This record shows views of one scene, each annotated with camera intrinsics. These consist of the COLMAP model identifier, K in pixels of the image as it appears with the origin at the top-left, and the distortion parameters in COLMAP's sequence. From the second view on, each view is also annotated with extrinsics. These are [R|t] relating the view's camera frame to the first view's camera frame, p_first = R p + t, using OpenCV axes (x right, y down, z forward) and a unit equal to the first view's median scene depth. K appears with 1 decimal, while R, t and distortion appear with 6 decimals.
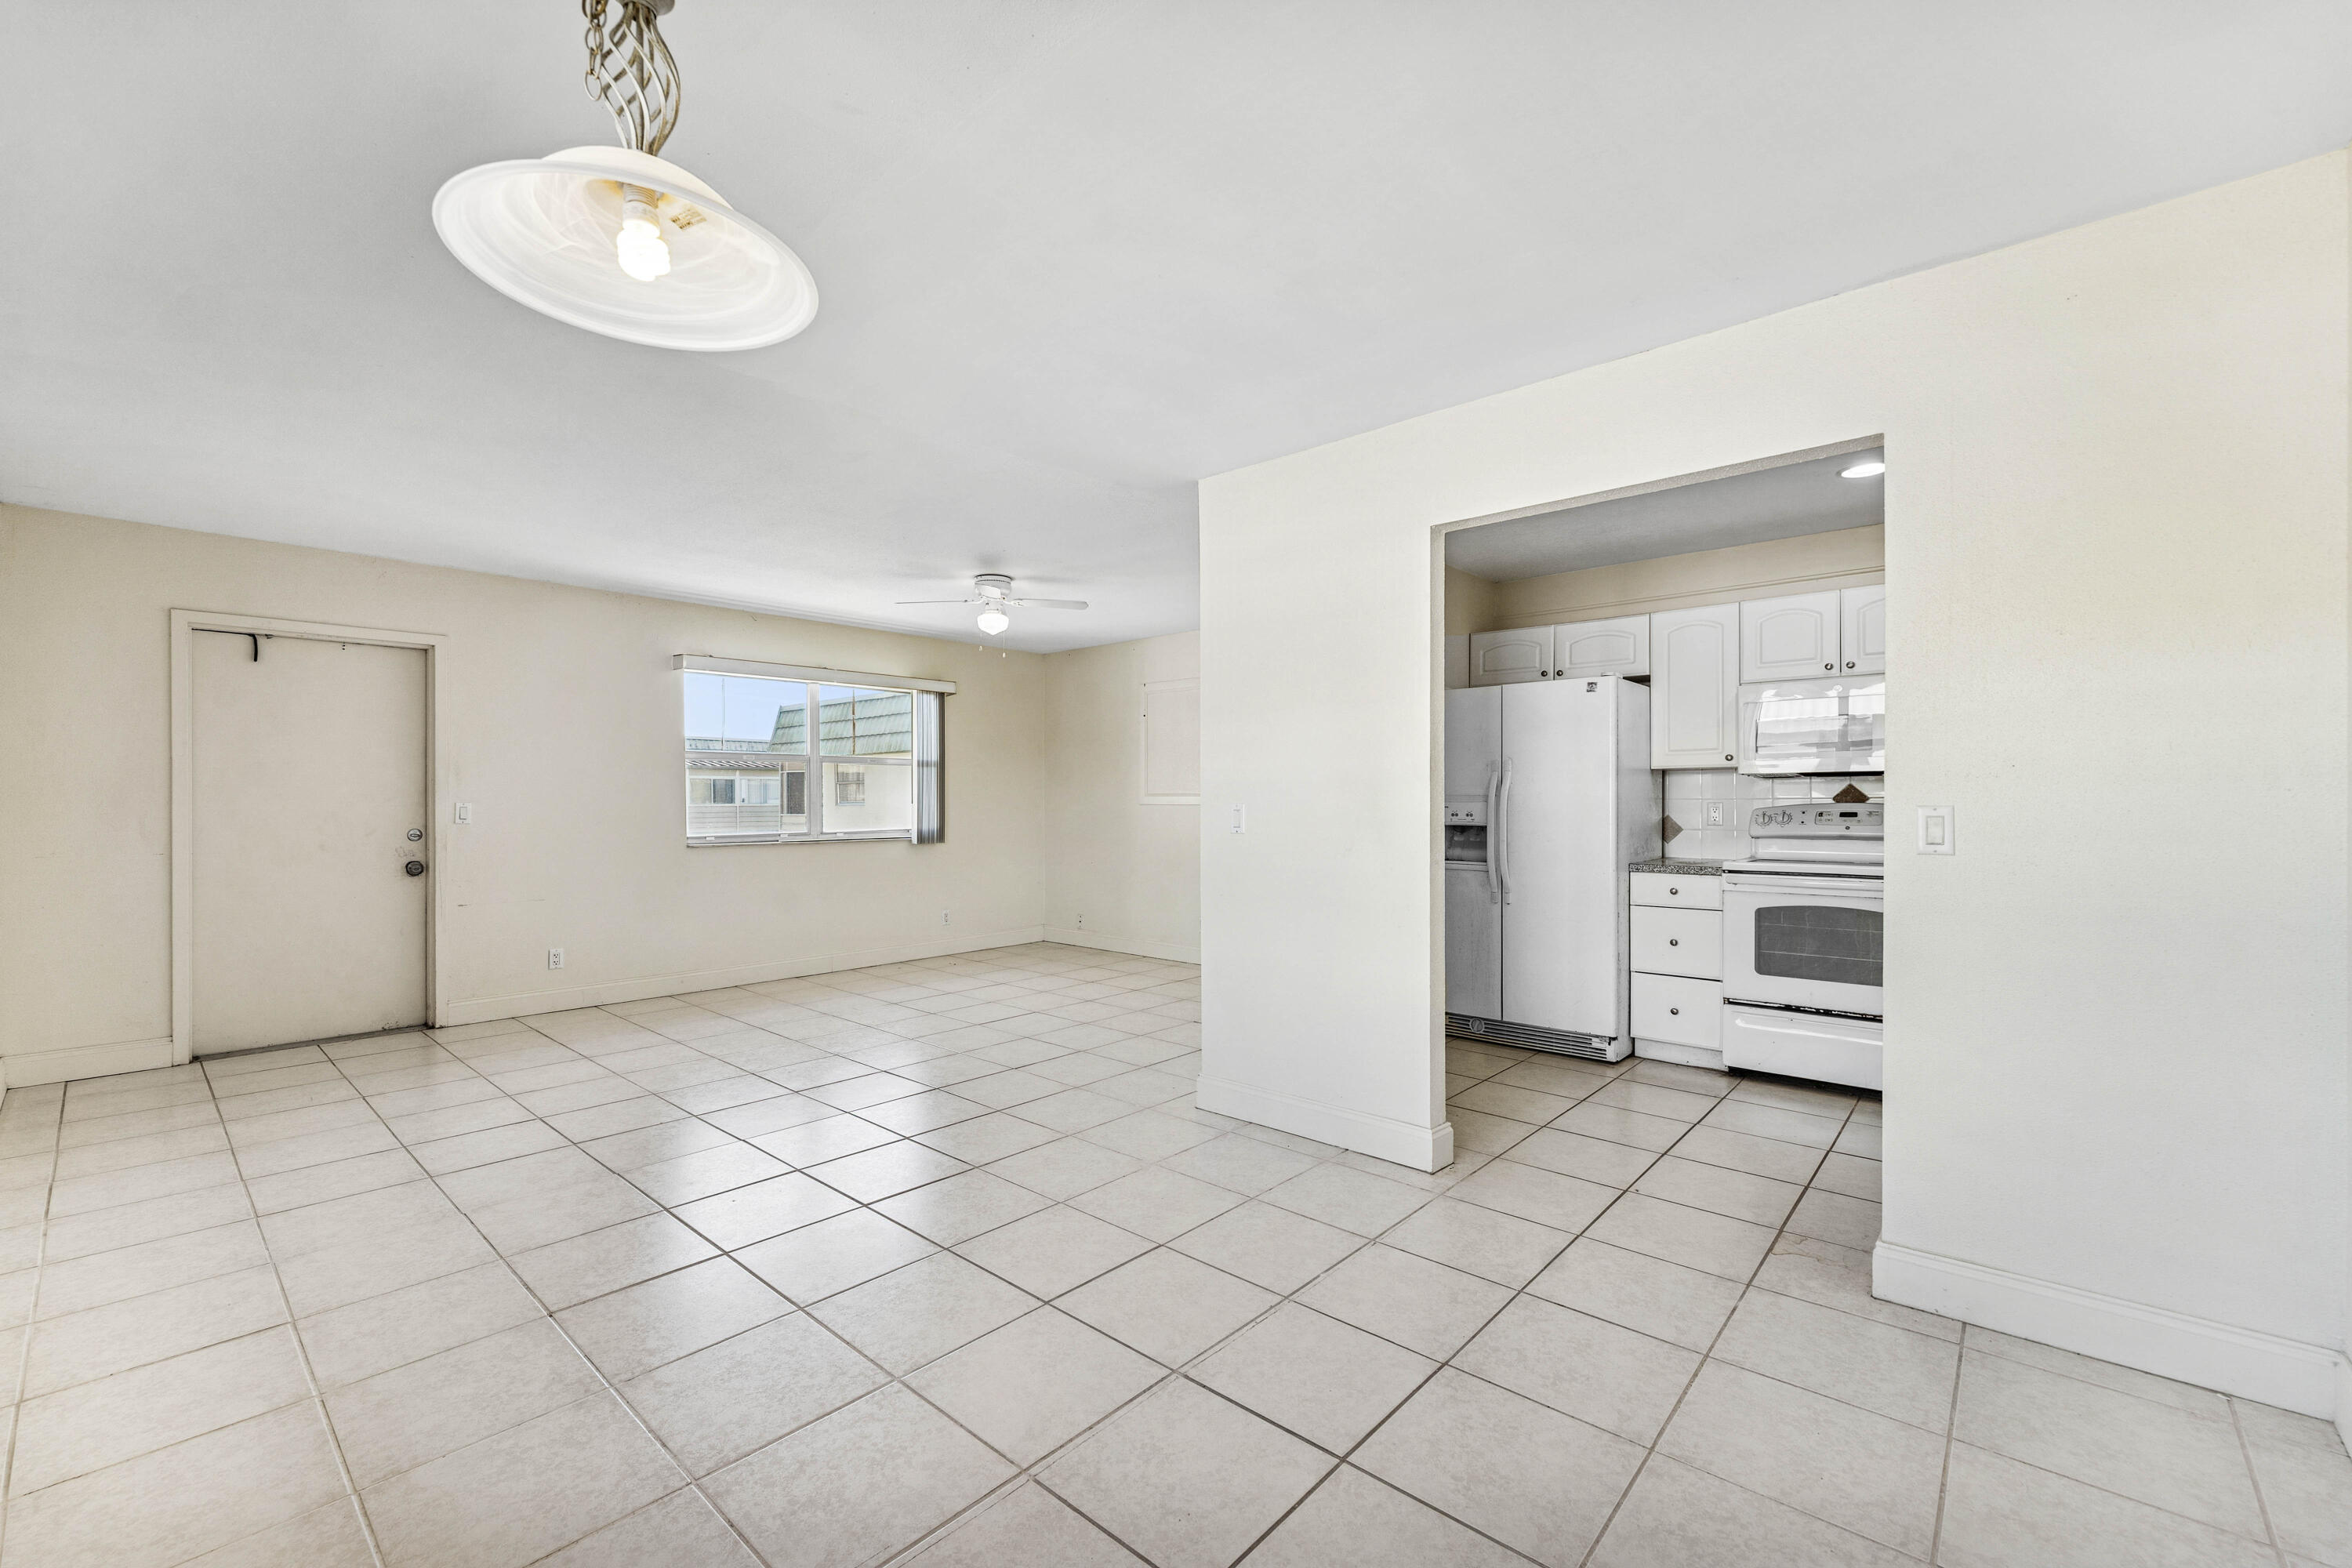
lens RADIAL K [[973.8, 0, 1168.6], [0, 973.8, 808.8], [0, 0, 1]] dist [0.000599, -0.000777]
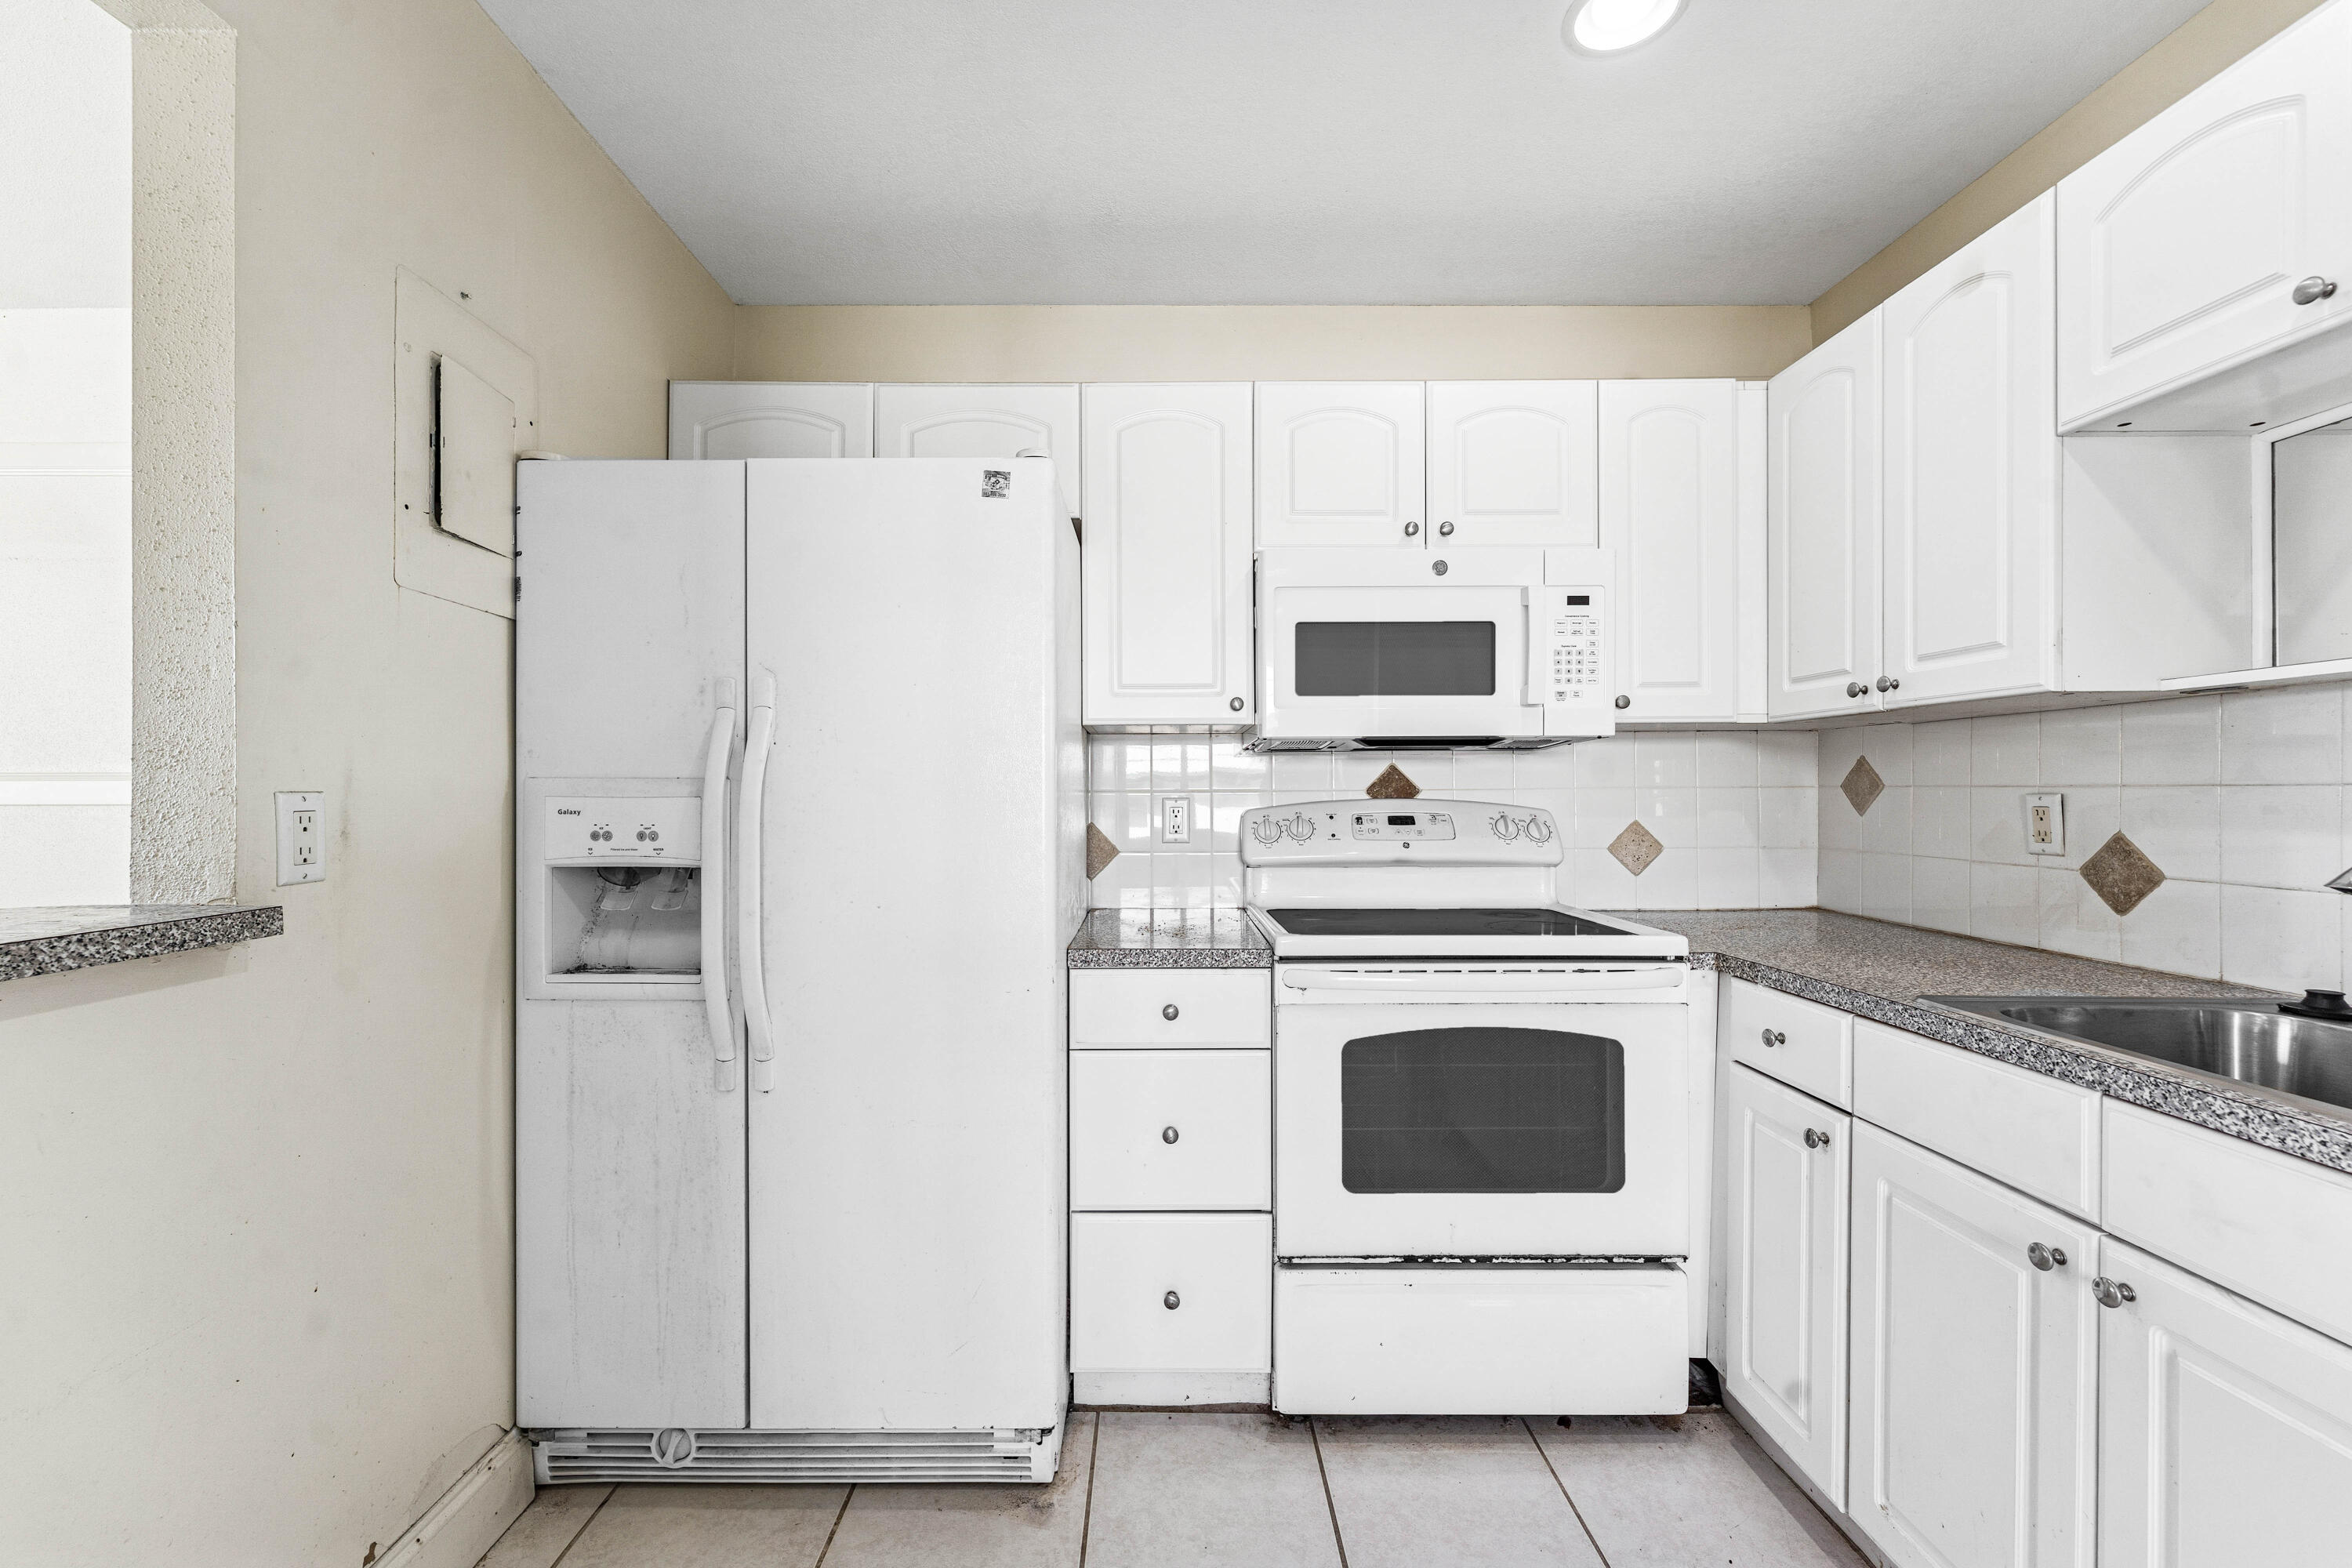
lens RADIAL K [[973.8, 0, 1163.5], [0, 973.8, 795.2], [0, 0, 1]] dist [0.000599, -0.000777]
pose [[0.749567, 0.000762, 0.661928, 0.231863], [0.006508, 0.999943, -0.008520, -0.003970], [-0.661897, 0.010694, 0.749519, 0.662589]]
